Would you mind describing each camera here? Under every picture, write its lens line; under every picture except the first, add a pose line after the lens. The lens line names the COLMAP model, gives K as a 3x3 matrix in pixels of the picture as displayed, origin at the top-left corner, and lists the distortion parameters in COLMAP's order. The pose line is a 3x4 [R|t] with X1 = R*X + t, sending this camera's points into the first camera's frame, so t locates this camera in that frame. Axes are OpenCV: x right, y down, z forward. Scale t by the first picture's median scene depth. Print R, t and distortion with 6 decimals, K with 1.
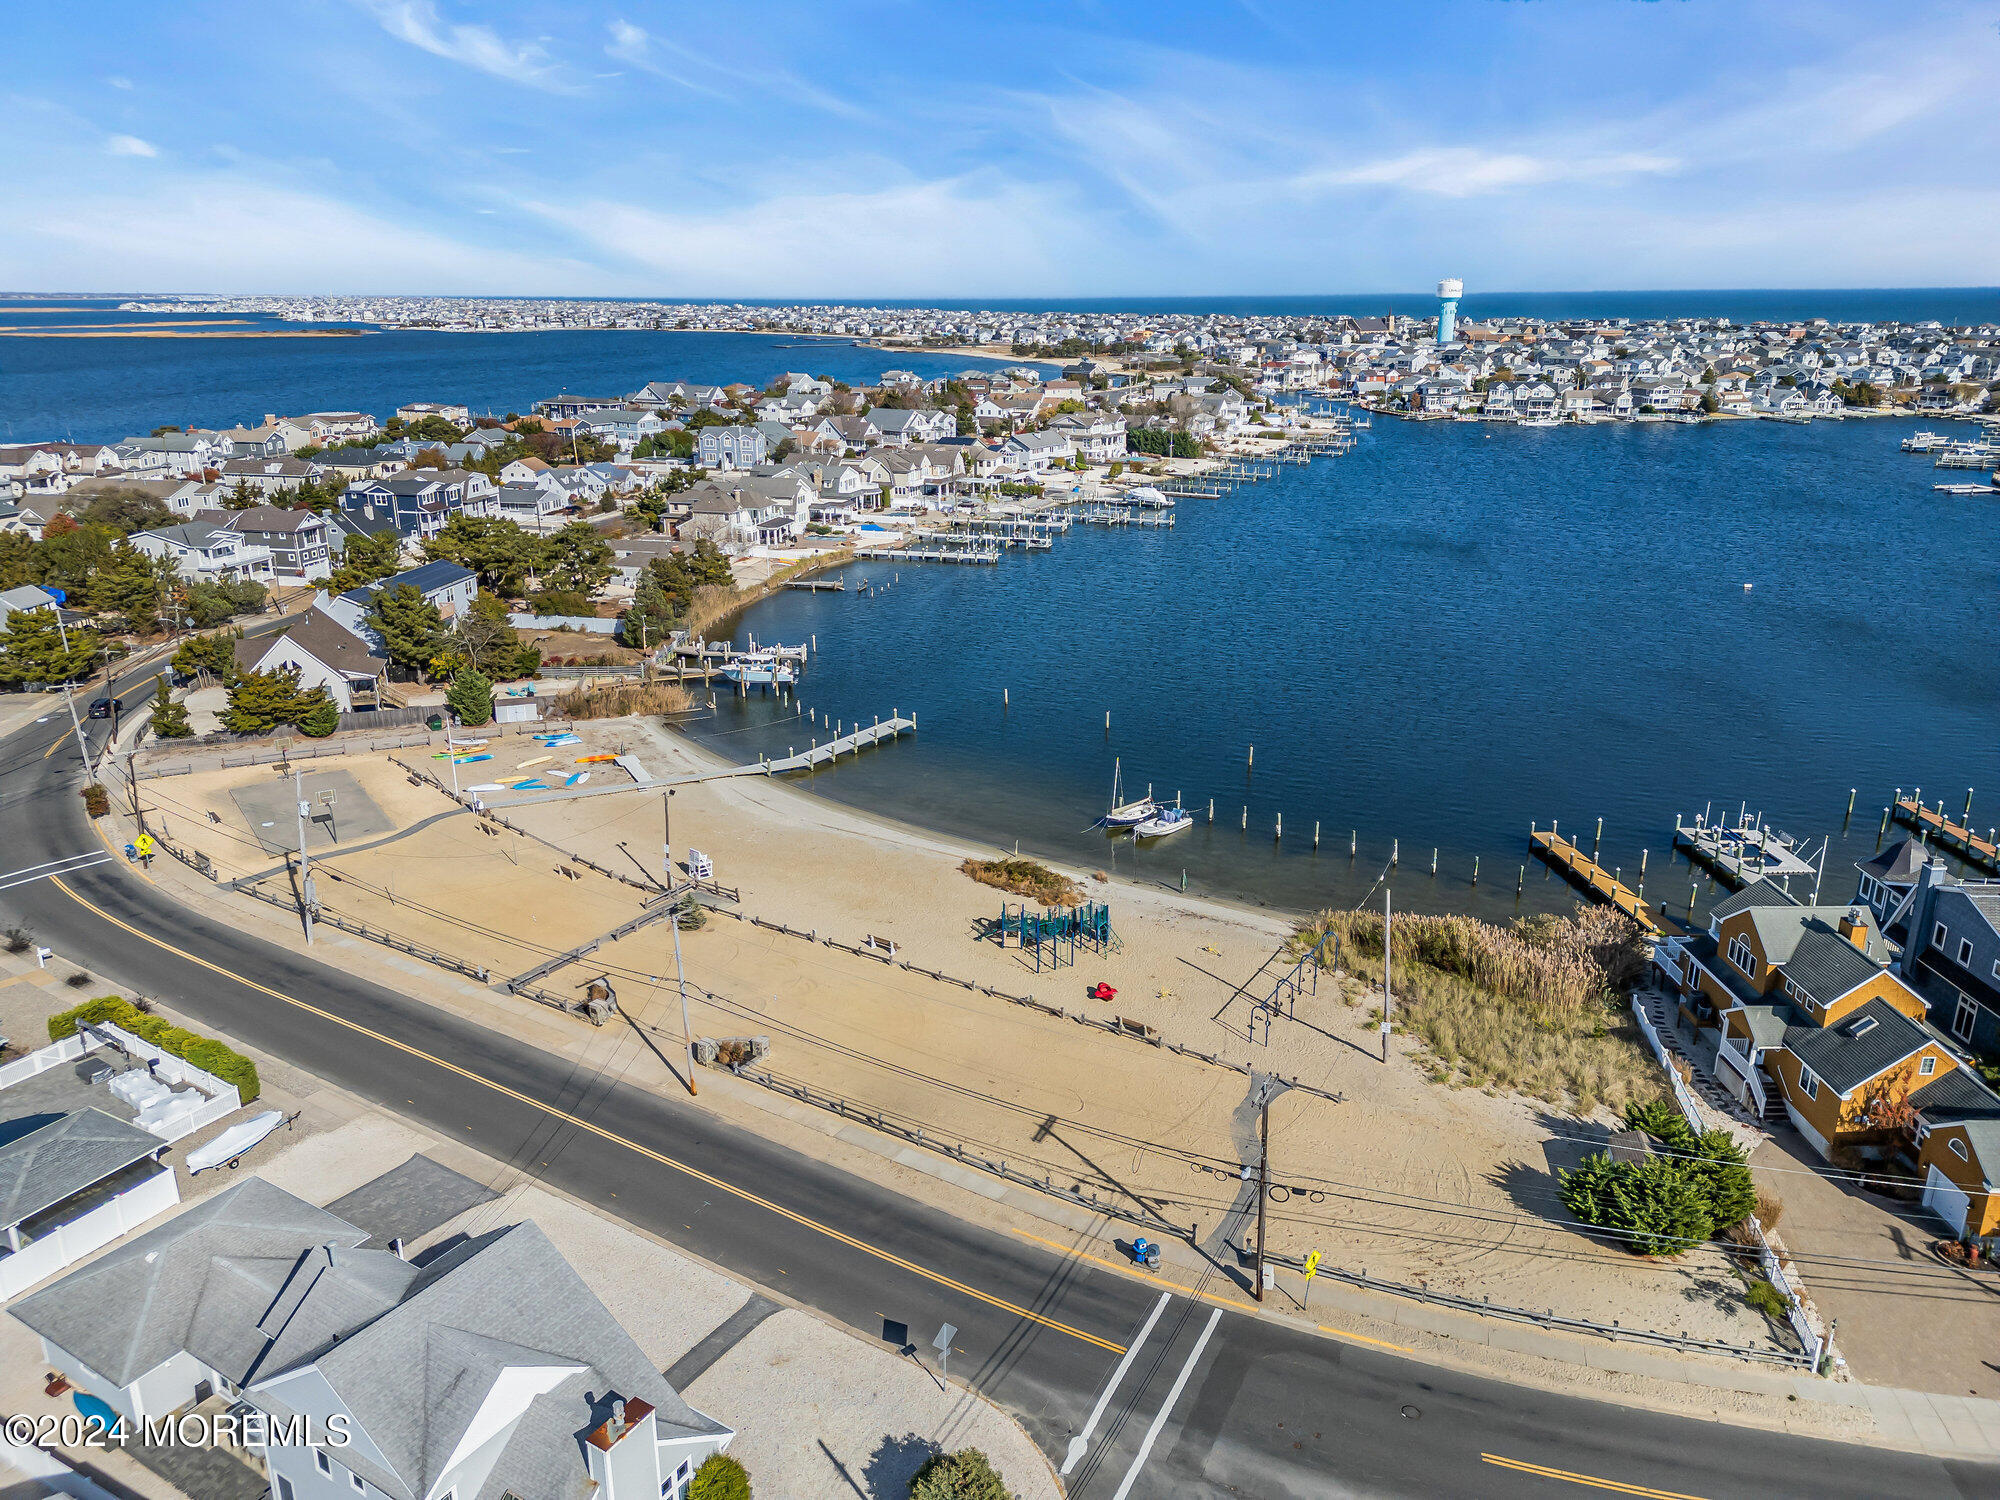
lens RADIAL K [[1382.5, 0, 996.9], [0, 1382.5, 738.7], [0, 0, 1]] dist [0.066799, -0.069946]
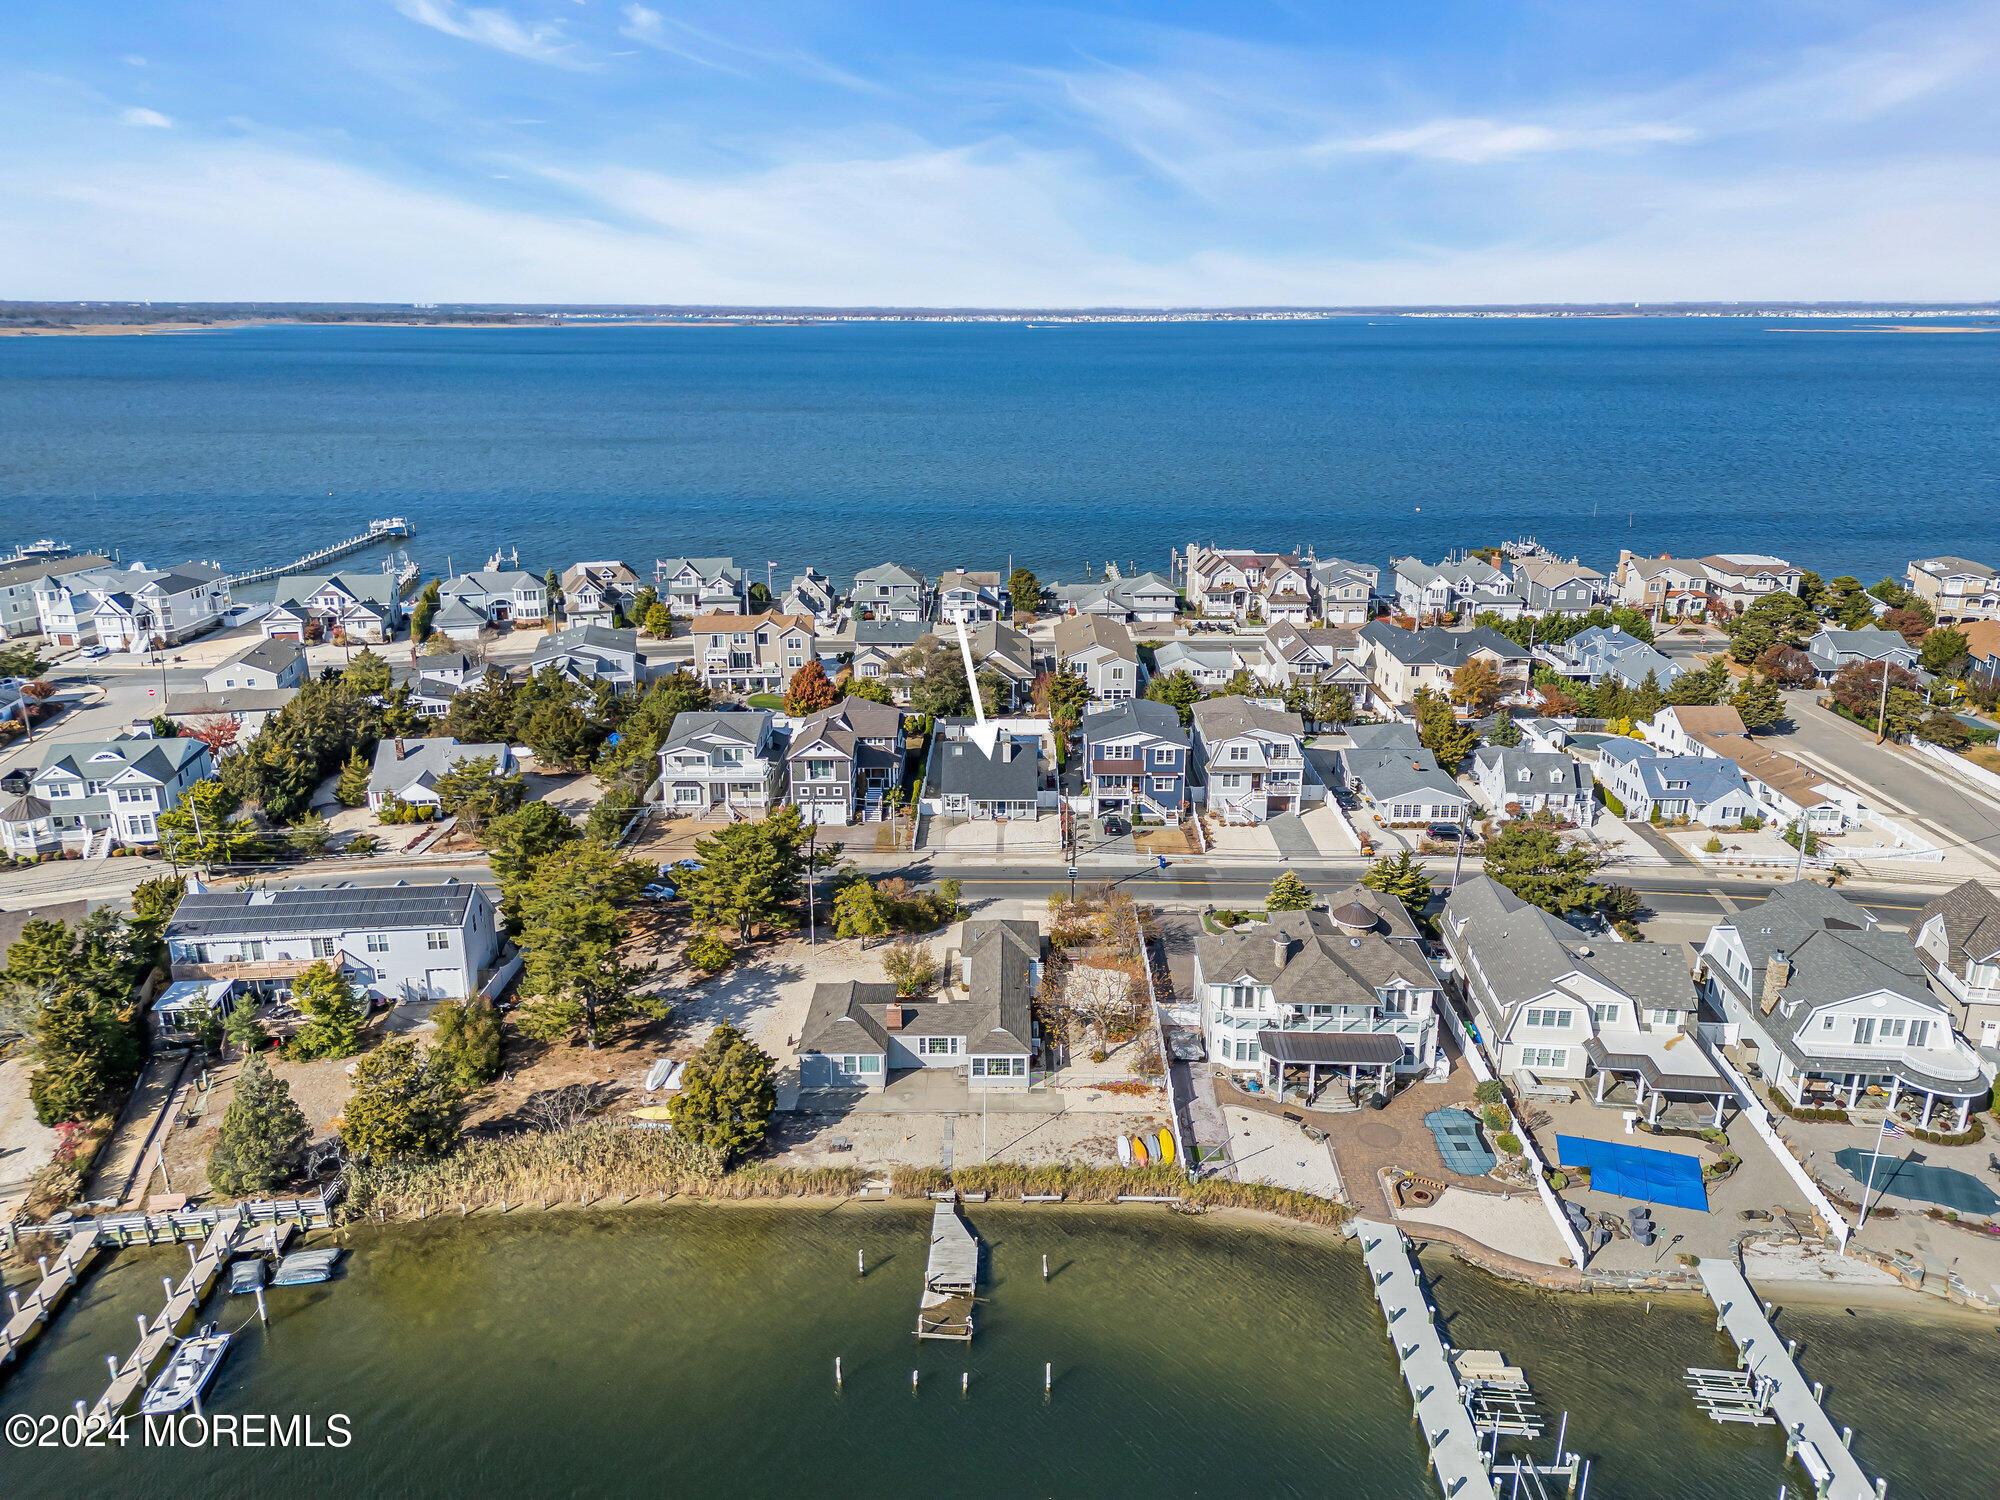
lens RADIAL K [[1382.5, 0, 996.9], [0, 1382.5, 738.7], [0, 0, 1]] dist [0.066799, -0.069946]
pose [[0.206389, 0.290687, -0.934294, 0.123319], [-0.295932, 0.928677, 0.223567, -0.203784], [0.932645, 0.230346, 0.277692, 0.509101]]
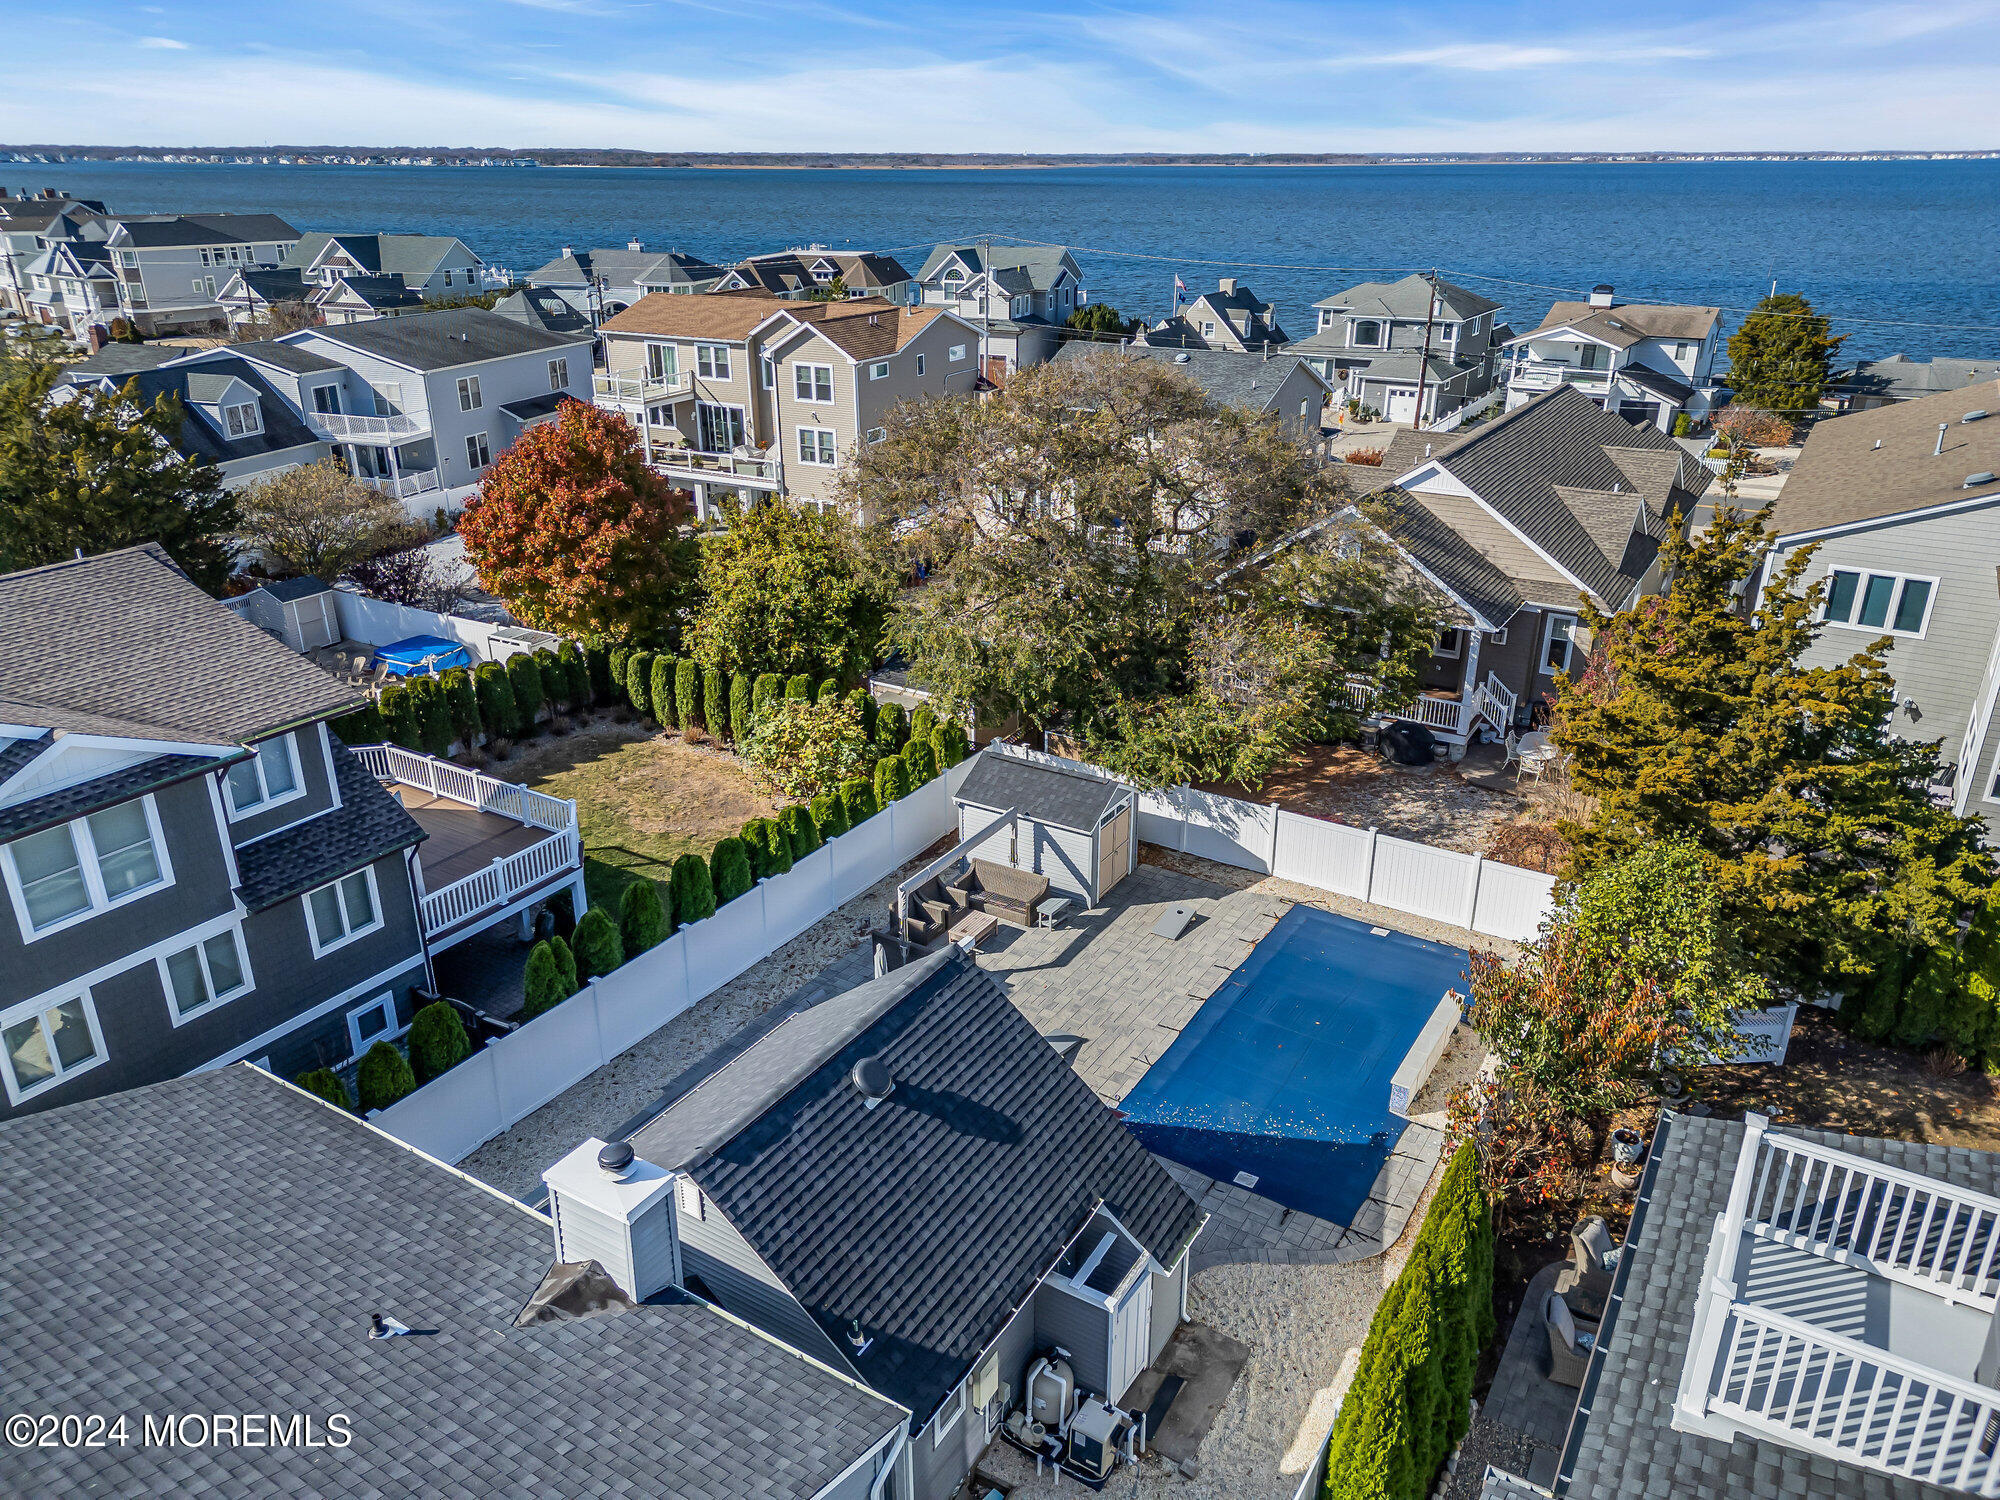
lens RADIAL K [[1382.5, 0, 996.9], [0, 1382.5, 738.7], [0, 0, 1]] dist [0.066799, -0.069946]
pose [[-0.337370, 0.359395, -0.870067, -0.285589], [-0.284695, 0.842022, 0.458201, -0.135664], [0.897290, 0.402287, -0.181755, 0.653579]]
